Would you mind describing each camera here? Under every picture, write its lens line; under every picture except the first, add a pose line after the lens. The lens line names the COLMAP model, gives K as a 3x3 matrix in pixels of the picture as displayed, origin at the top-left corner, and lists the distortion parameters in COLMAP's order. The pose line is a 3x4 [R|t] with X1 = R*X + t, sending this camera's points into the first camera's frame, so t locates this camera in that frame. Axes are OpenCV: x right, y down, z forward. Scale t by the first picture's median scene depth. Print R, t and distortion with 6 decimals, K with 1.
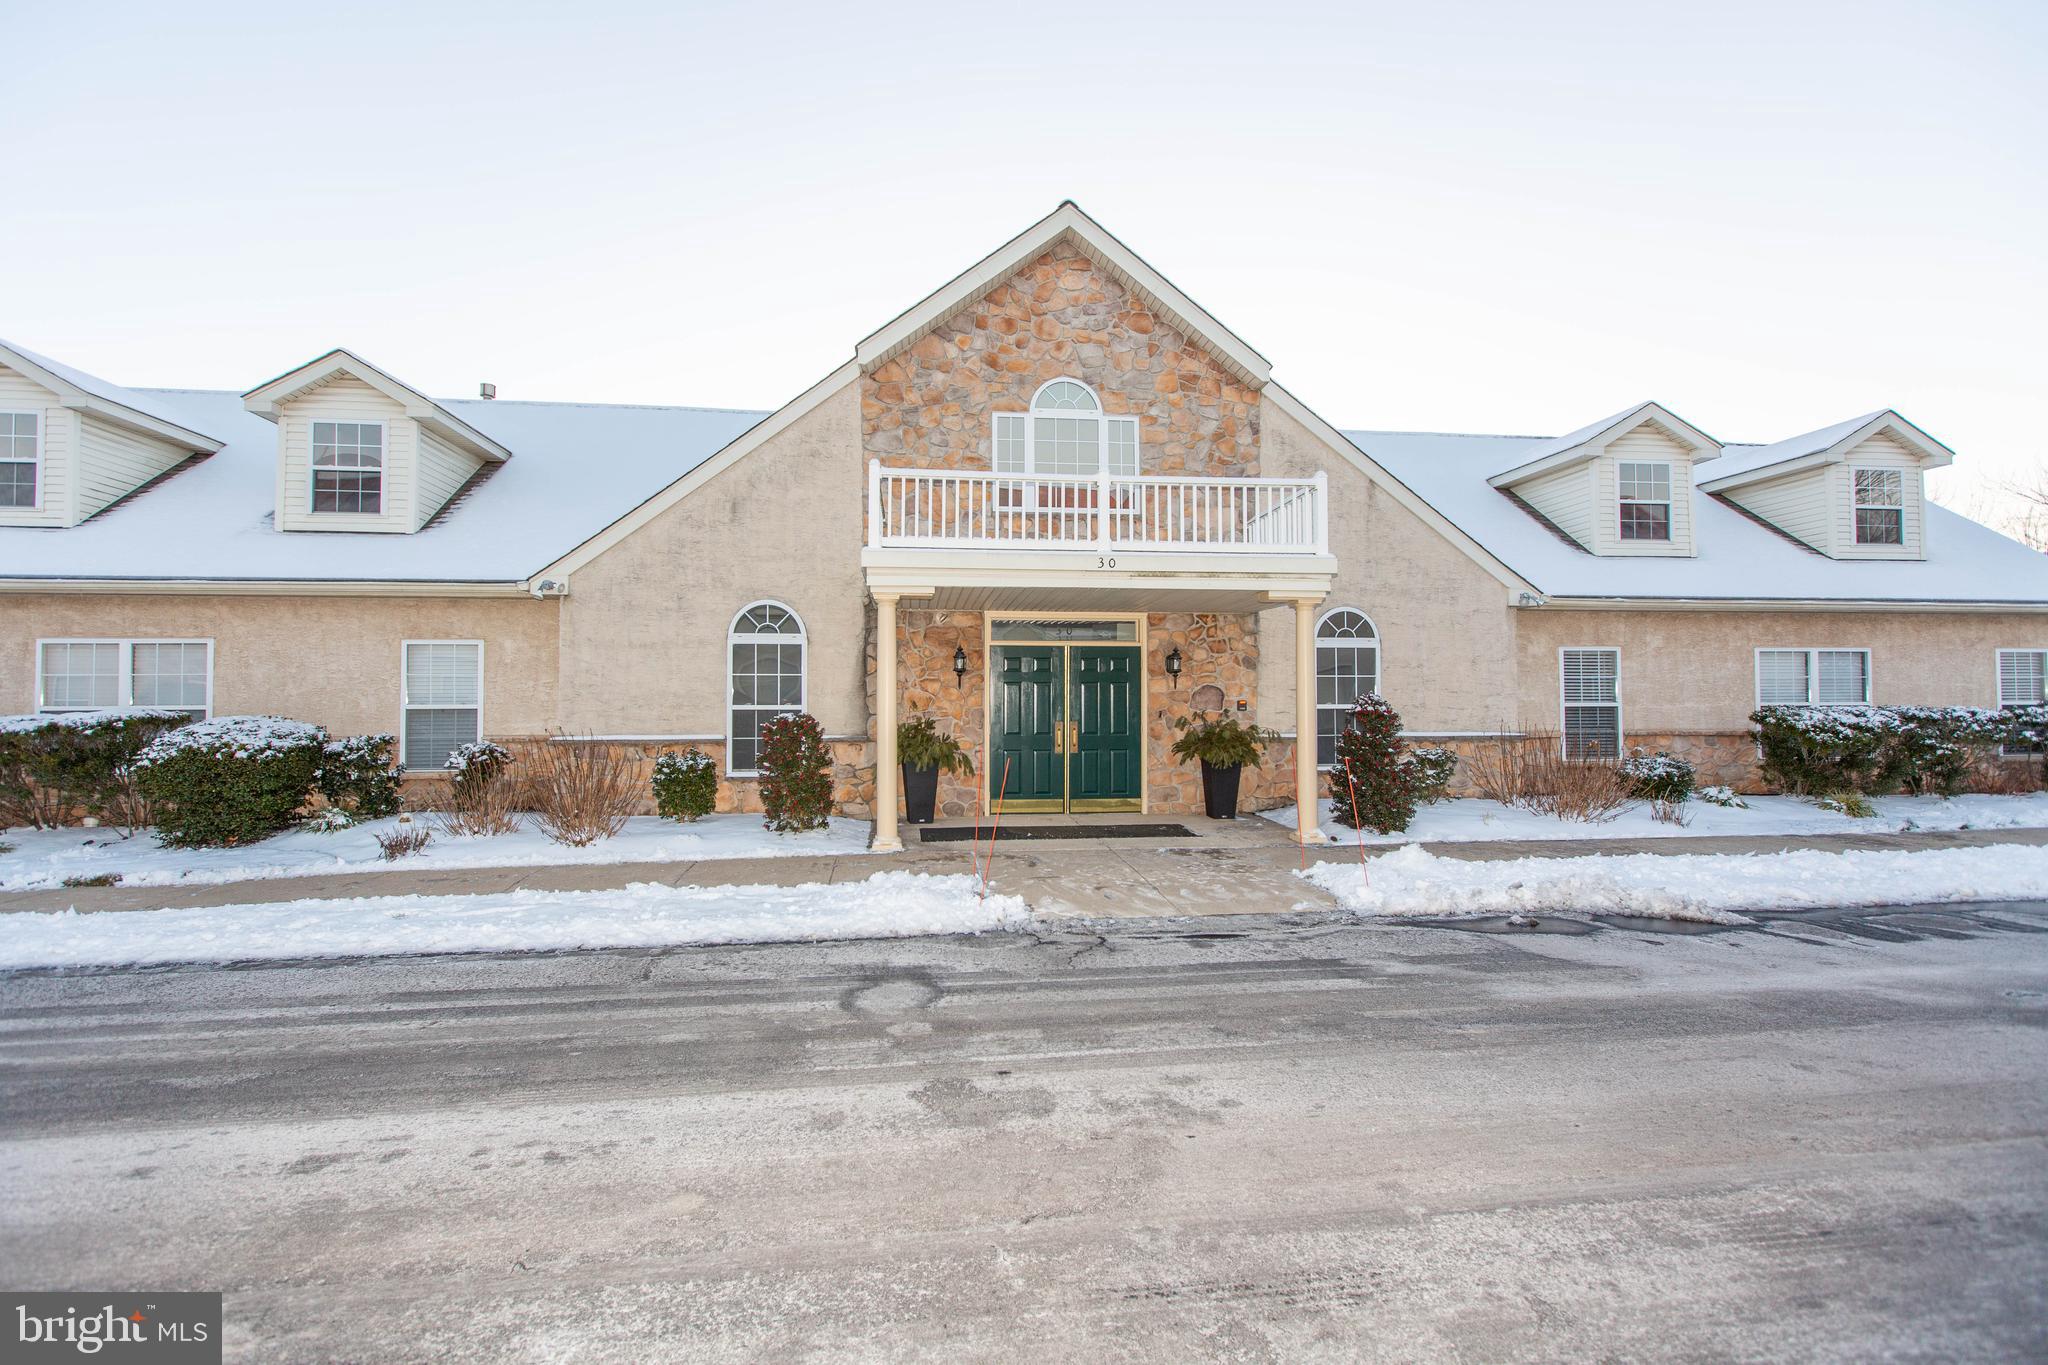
lens RADIAL K [[916.0, 0, 1024.0], [0, 916.0, 682.5], [0, 0, 1]] dist [0.009363, -0.000033]
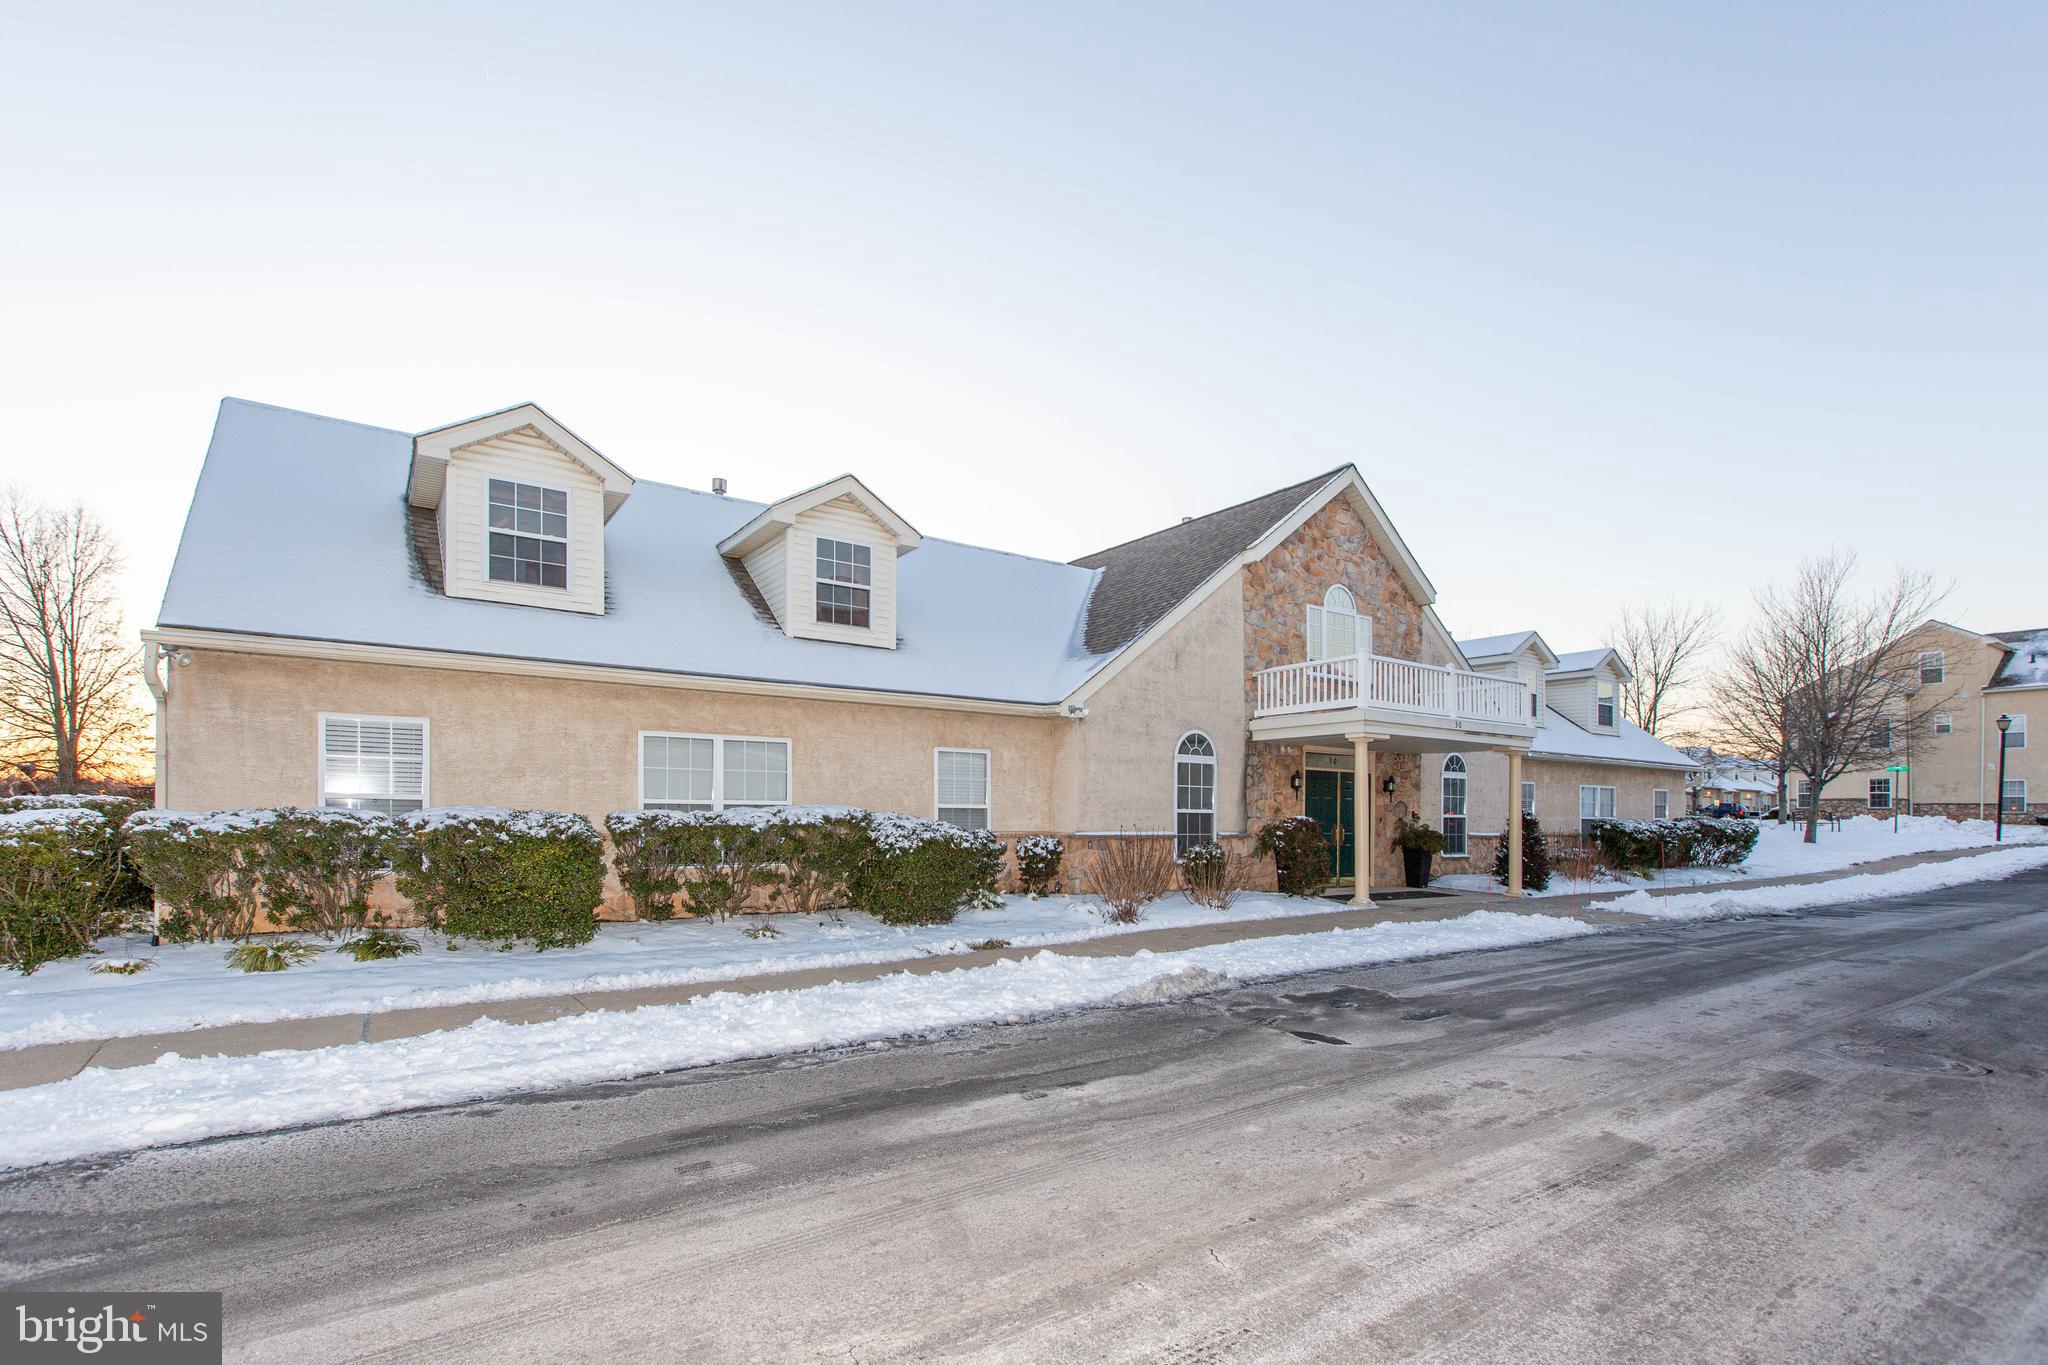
lens RADIAL K [[981.1, 0, 1025.5], [0, 981.1, 801.3], [0, 0, 1]] dist [-0.002382, -0.000015]
pose [[0.878381, 0.020701, 0.477513, -1.109741], [-0.031167, 0.999416, 0.014005, 0.000727], [-0.476944, -0.027184, 0.878513, -0.123578]]
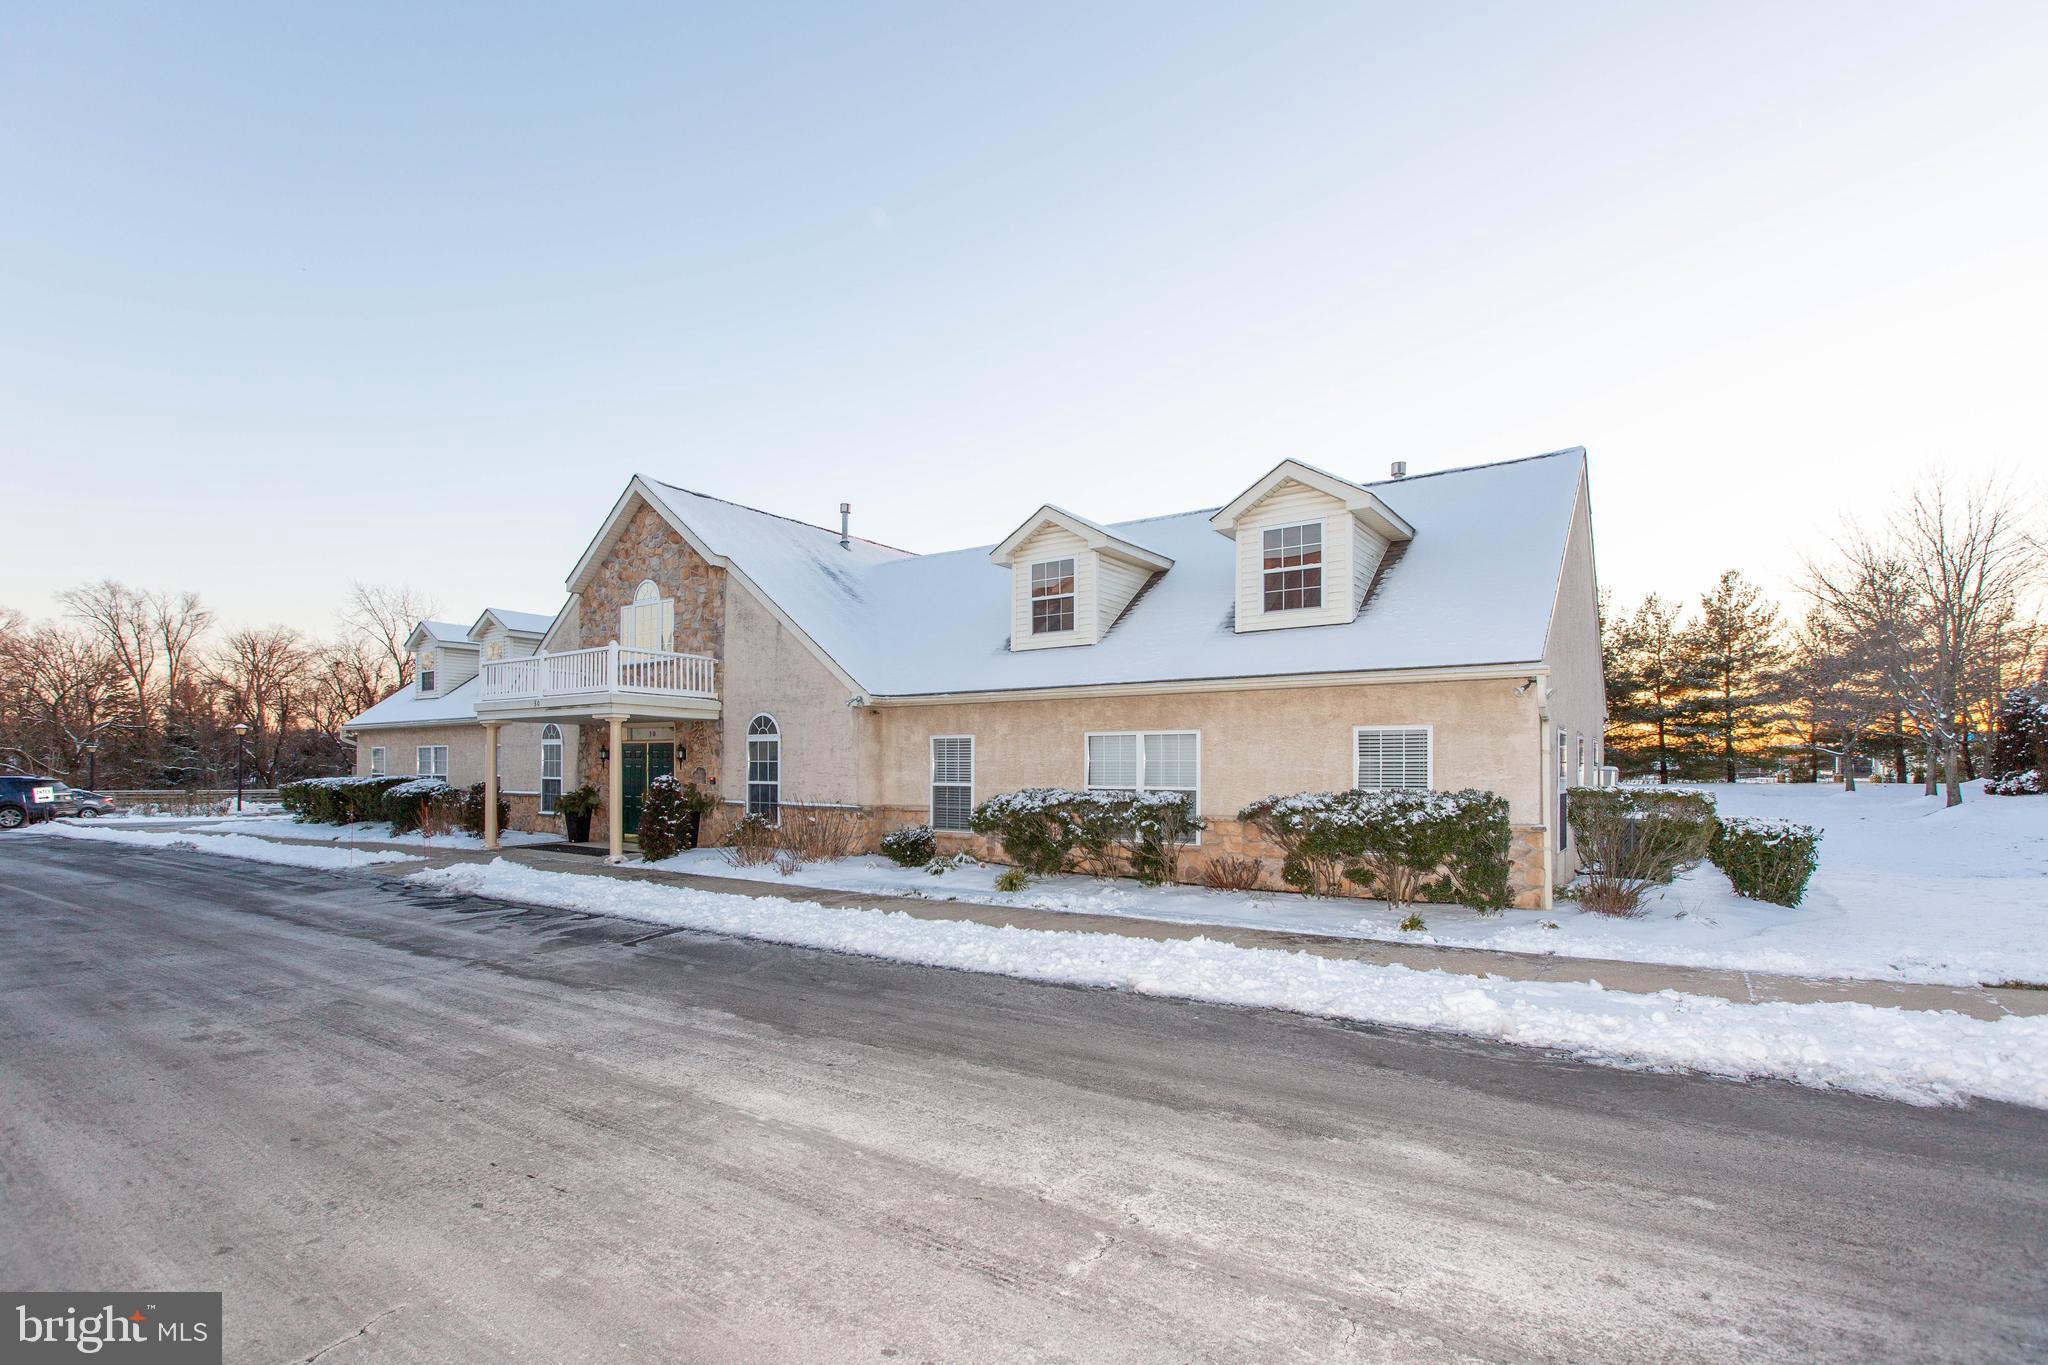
lens RADIAL K [[926.3, 0, 1016.4], [0, 926.3, 794.7], [0, 0, 1]] dist [-0.001442, 0.000105]
pose [[0.752447, 0.021296, -0.658309, 1.638643], [-0.002392, 0.999559, 0.029602, 0.001861], [0.658649, -0.020699, 0.752166, 0.178389]]
